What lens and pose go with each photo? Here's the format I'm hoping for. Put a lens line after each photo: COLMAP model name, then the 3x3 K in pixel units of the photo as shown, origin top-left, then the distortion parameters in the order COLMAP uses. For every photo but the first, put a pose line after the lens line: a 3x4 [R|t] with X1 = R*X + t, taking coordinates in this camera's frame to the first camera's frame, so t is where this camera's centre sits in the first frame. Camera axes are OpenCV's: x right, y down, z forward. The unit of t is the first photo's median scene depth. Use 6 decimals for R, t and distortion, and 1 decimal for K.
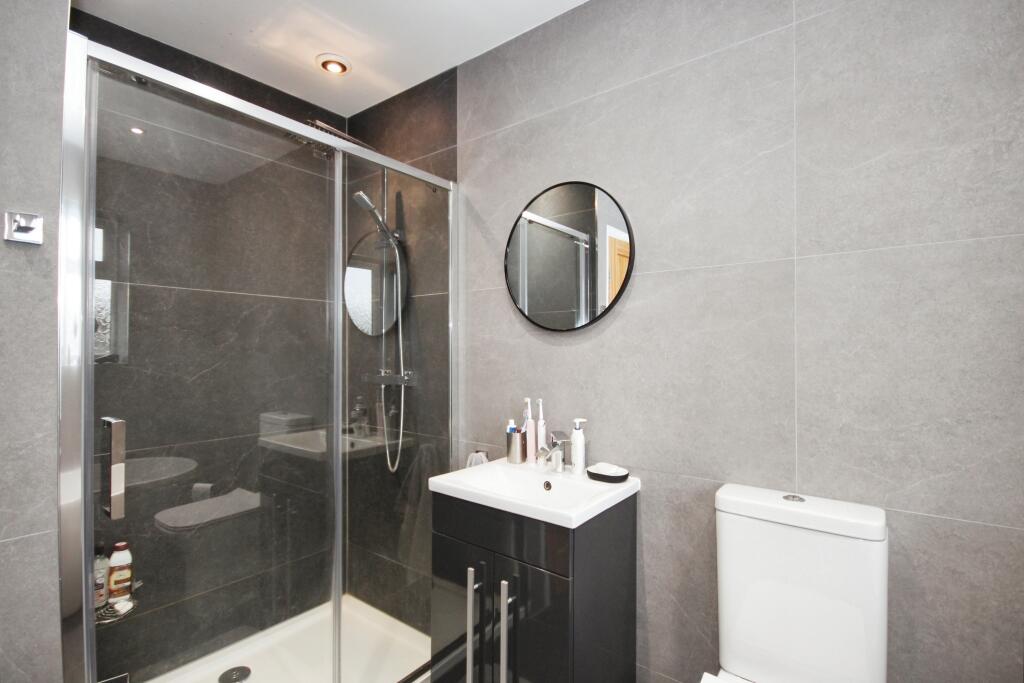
lens RADIAL K [[471.7, 0, 509.9], [0, 471.7, 346.6], [0, 0, 1]] dist [-0.016421, -0.000212]
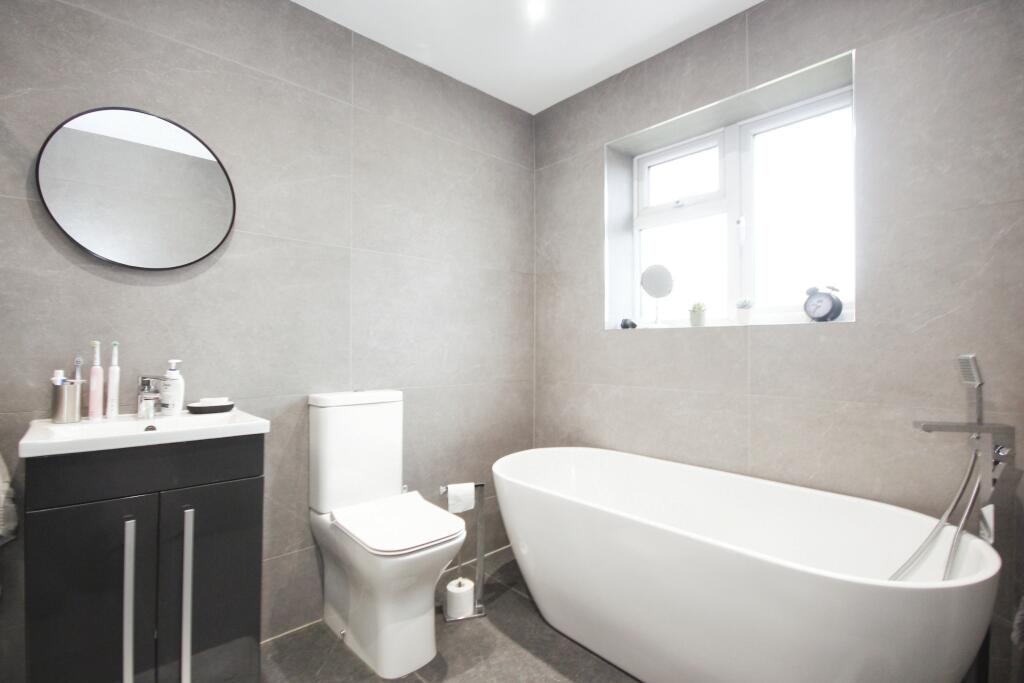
lens RADIAL K [[471.7, 0, 509.9], [0, 471.7, 346.6], [0, 0, 1]] dist [-0.016421, -0.000212]
pose [[0.159530, 0.009456, 0.987148, -0.719807], [-0.009070, 0.999926, -0.008113, 0.127803], [-0.987151, -0.007659, 0.159604, 0.142748]]
